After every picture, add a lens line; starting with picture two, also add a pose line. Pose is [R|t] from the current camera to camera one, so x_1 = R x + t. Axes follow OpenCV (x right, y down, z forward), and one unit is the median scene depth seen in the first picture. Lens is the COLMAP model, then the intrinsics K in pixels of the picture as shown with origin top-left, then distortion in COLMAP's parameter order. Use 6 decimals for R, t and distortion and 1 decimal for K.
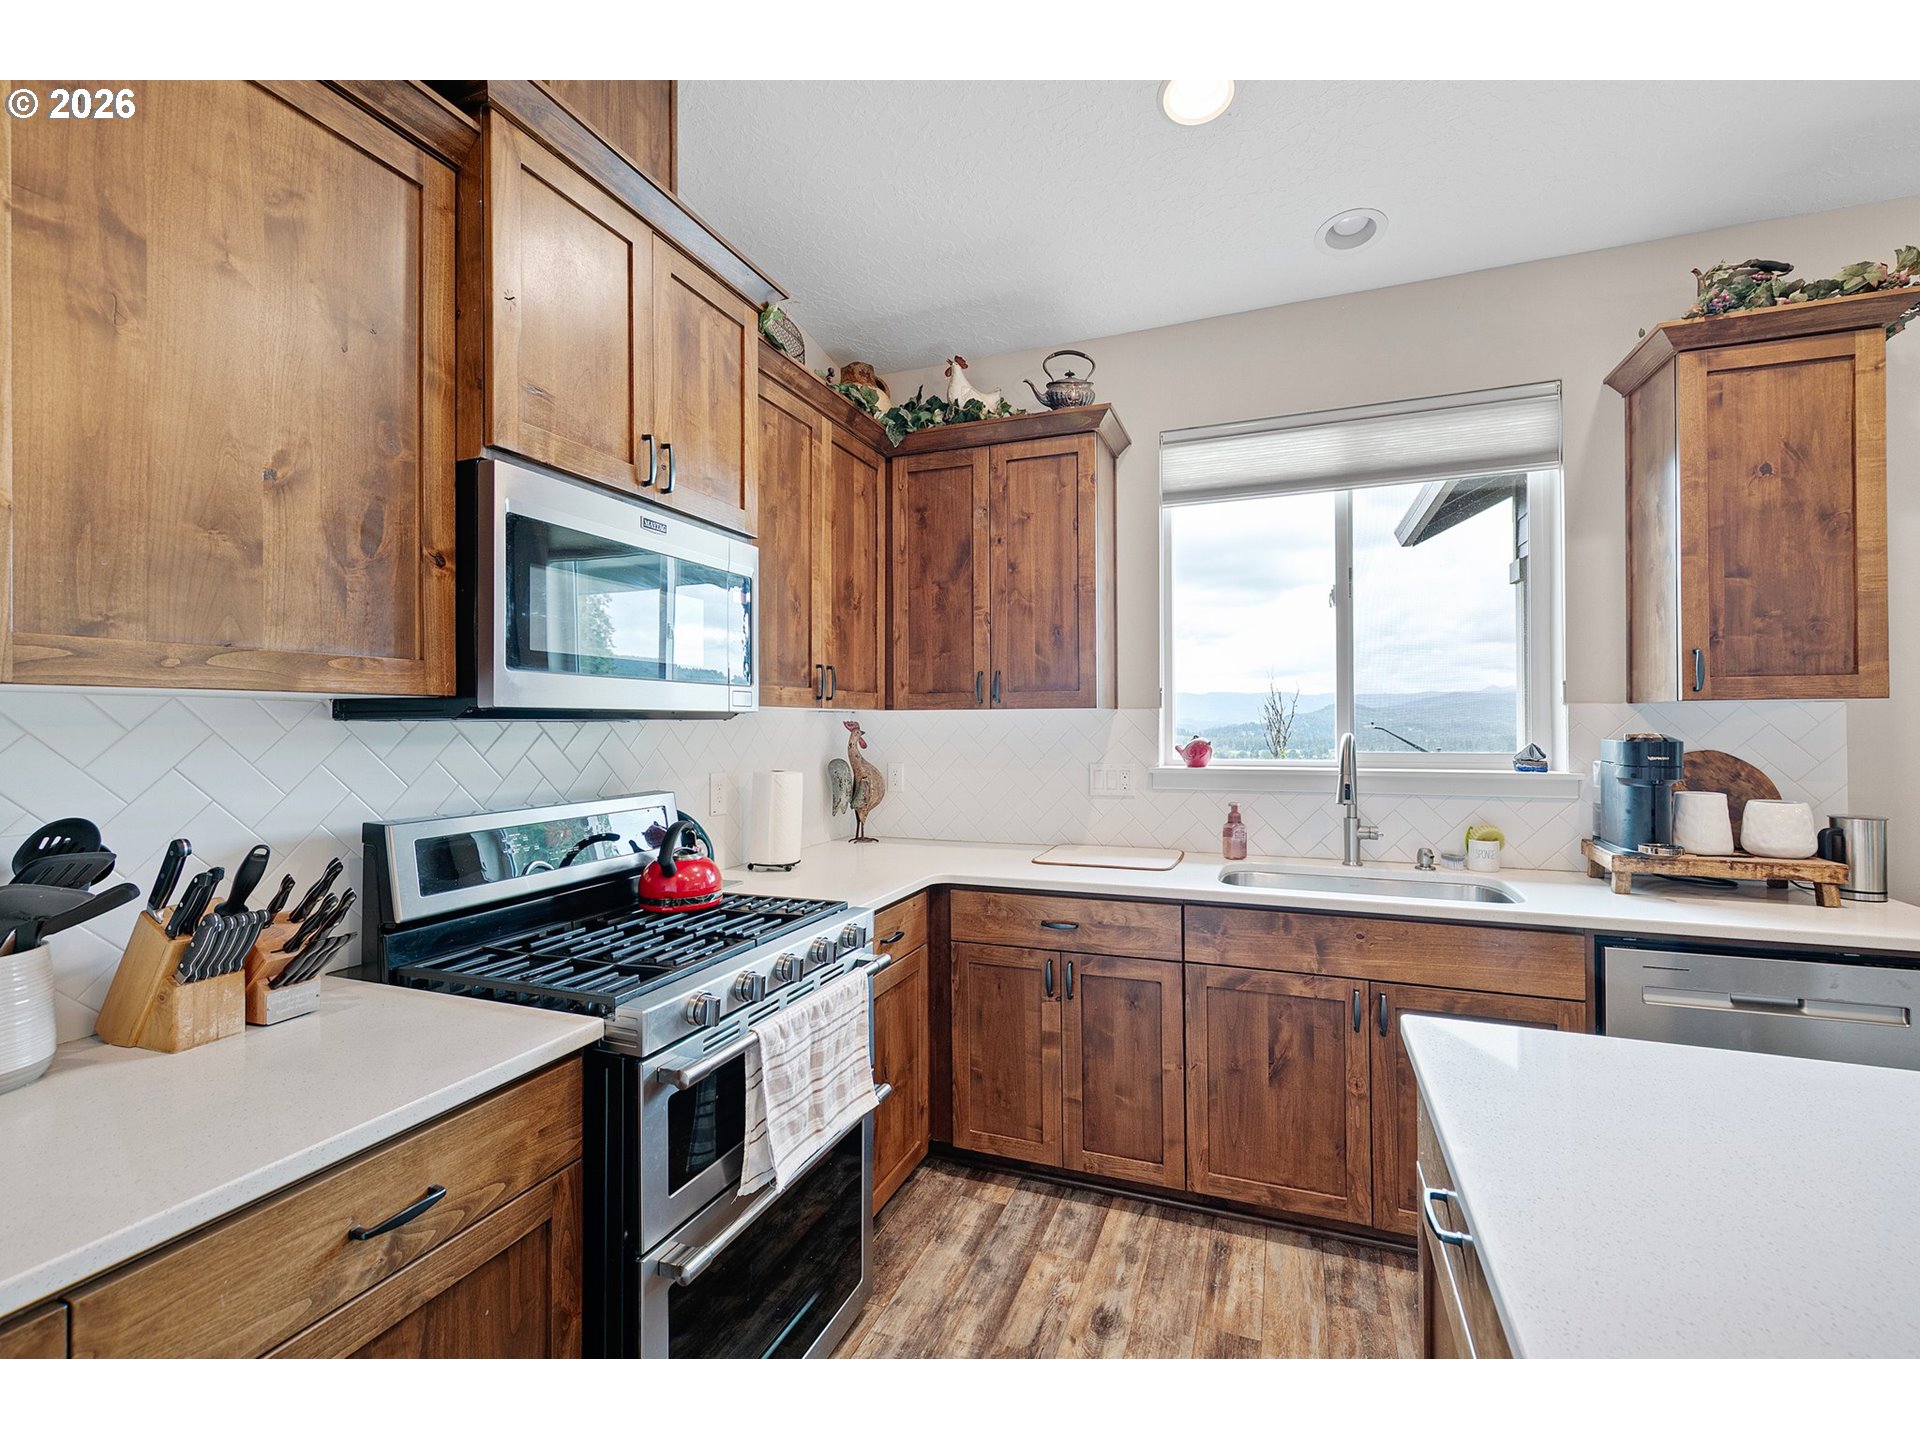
lens RADIAL K [[843.2, 0, 966.0], [0, 843.2, 715.0], [0, 0, 1]] dist [0.002343, -0.000068]
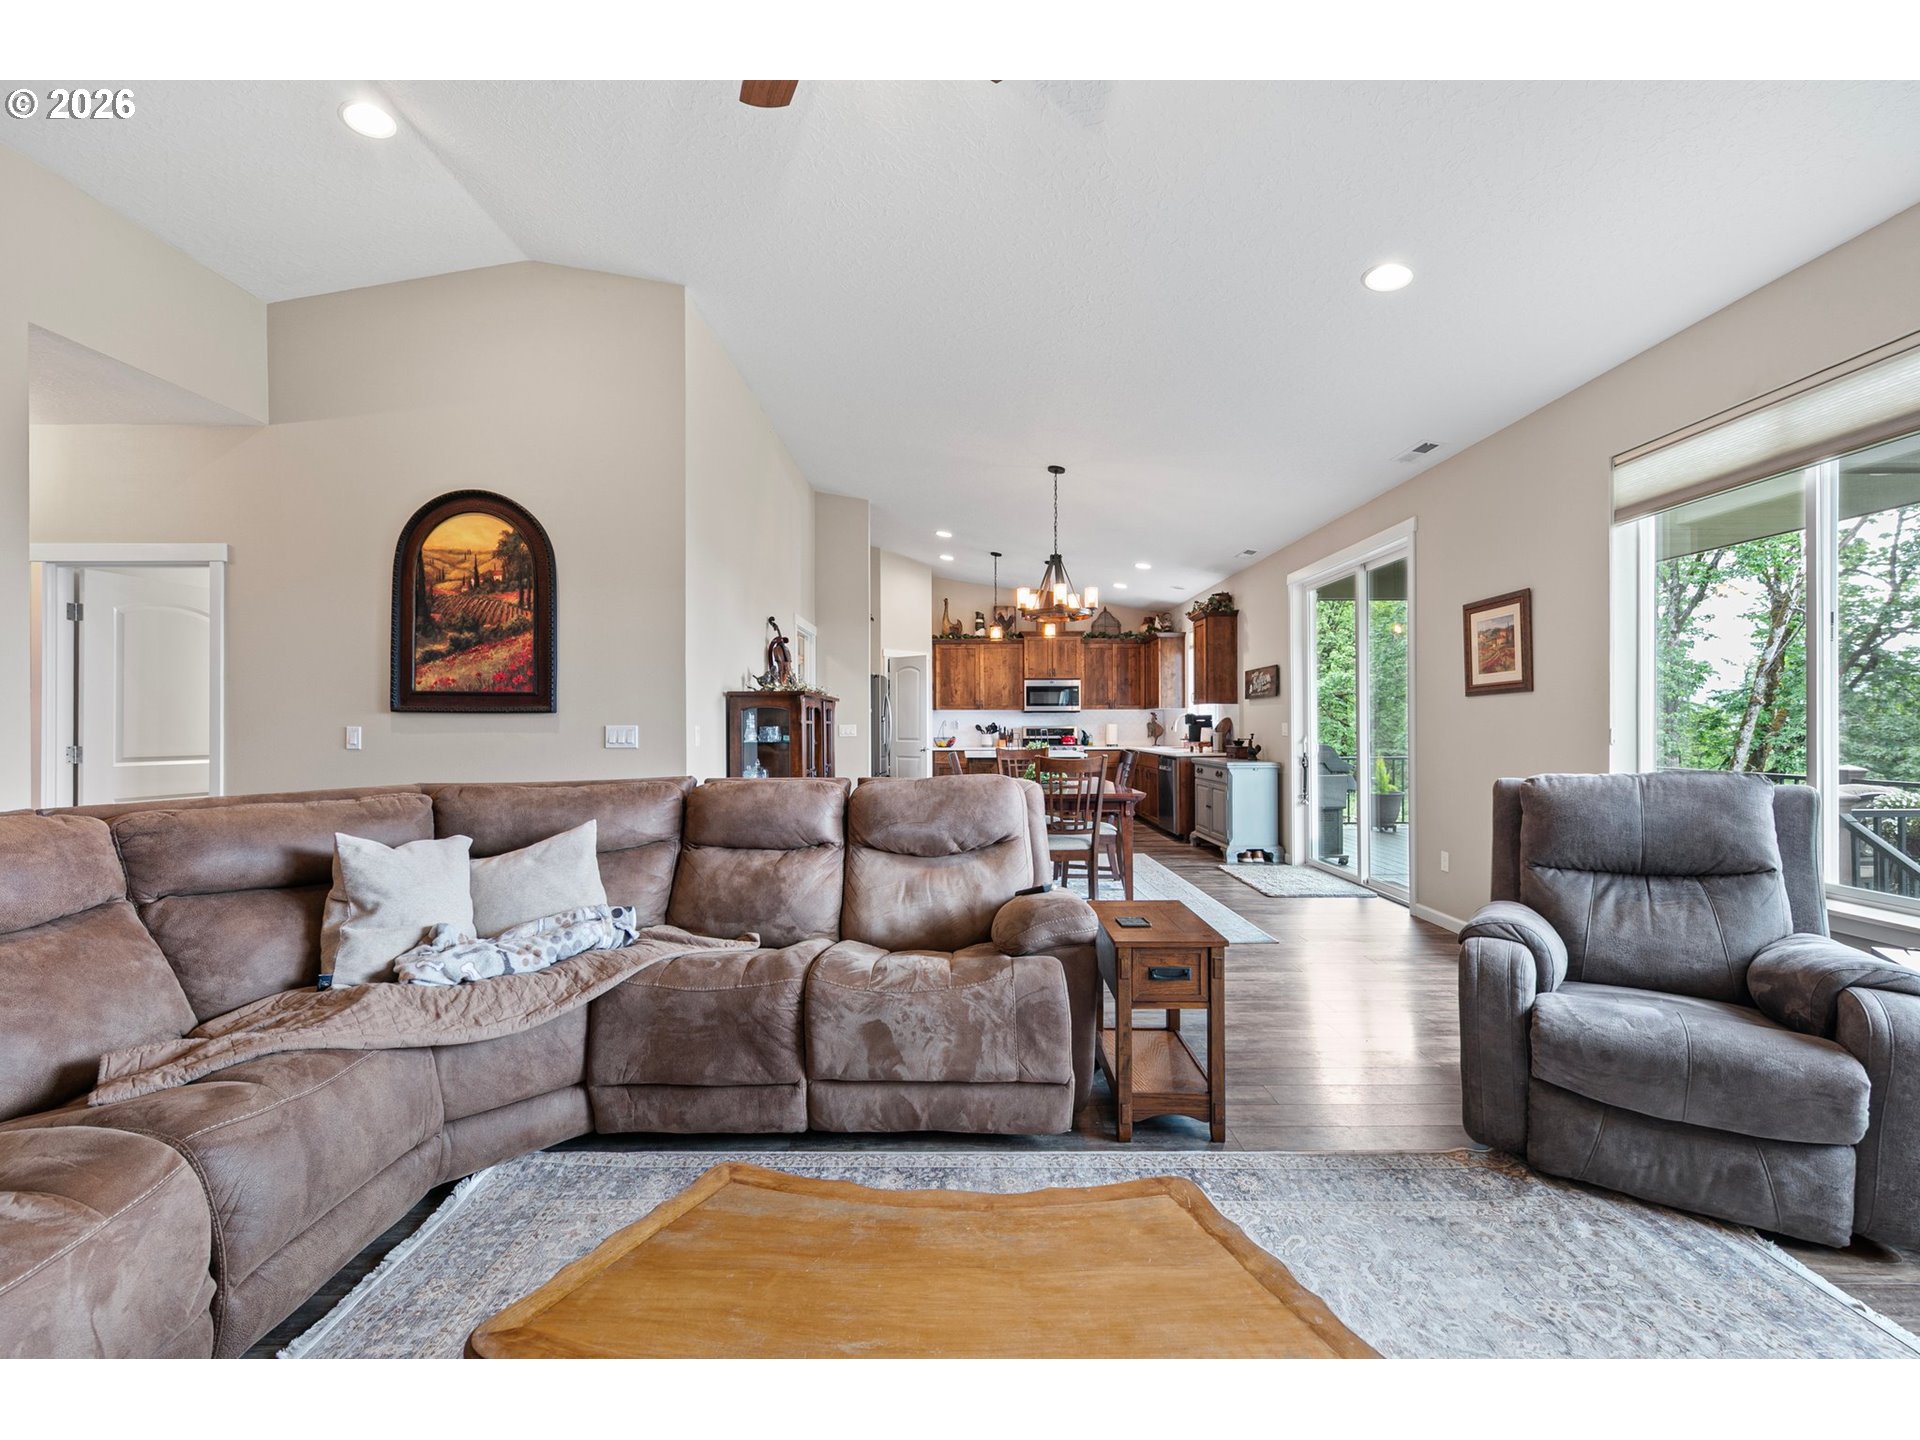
lens RADIAL K [[813.4, 0, 961.7], [0, 813.4, 727.5], [0, 0, 1]] dist [0.004286, -0.000141]
pose [[0.361408, 0.005932, -0.932389, 4.289959], [0.010256, 0.999894, 0.010337, 0.041252], [0.932352, -0.013298, 0.361308, -1.569535]]
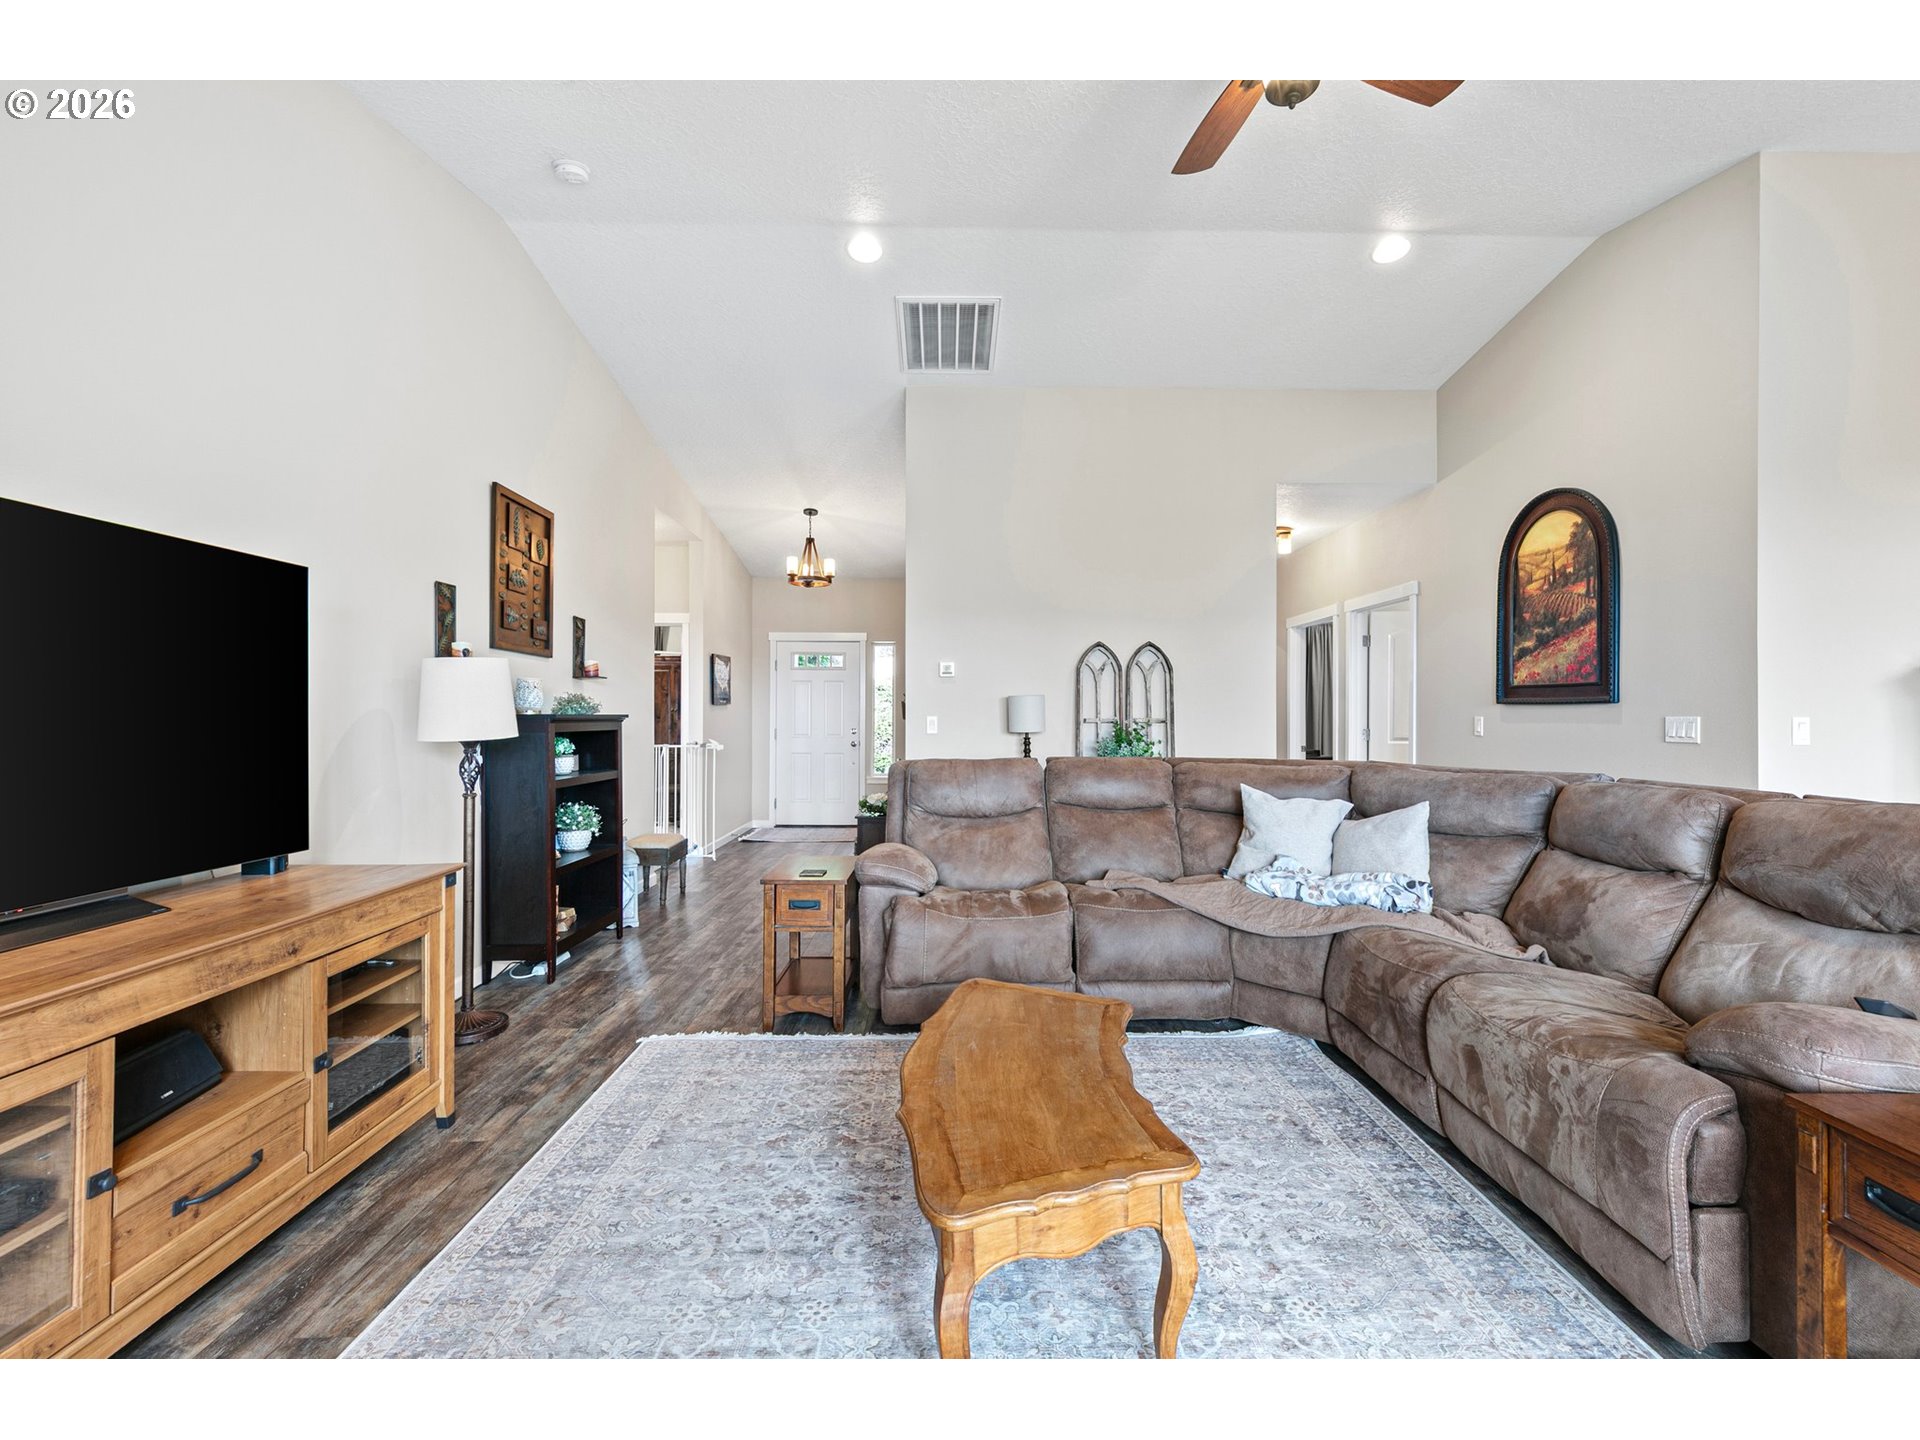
lens RADIAL K [[811.1, 0, 966.6], [0, 811.1, 717.0], [0, 0, 1]] dist [0.001910, 0.000092]
pose [[-0.924923, 0.003962, -0.380133, 4.171236], [0.006892, 0.999956, -0.006346, 0.049771], [0.380092, -0.008489, -0.924910, -0.632755]]
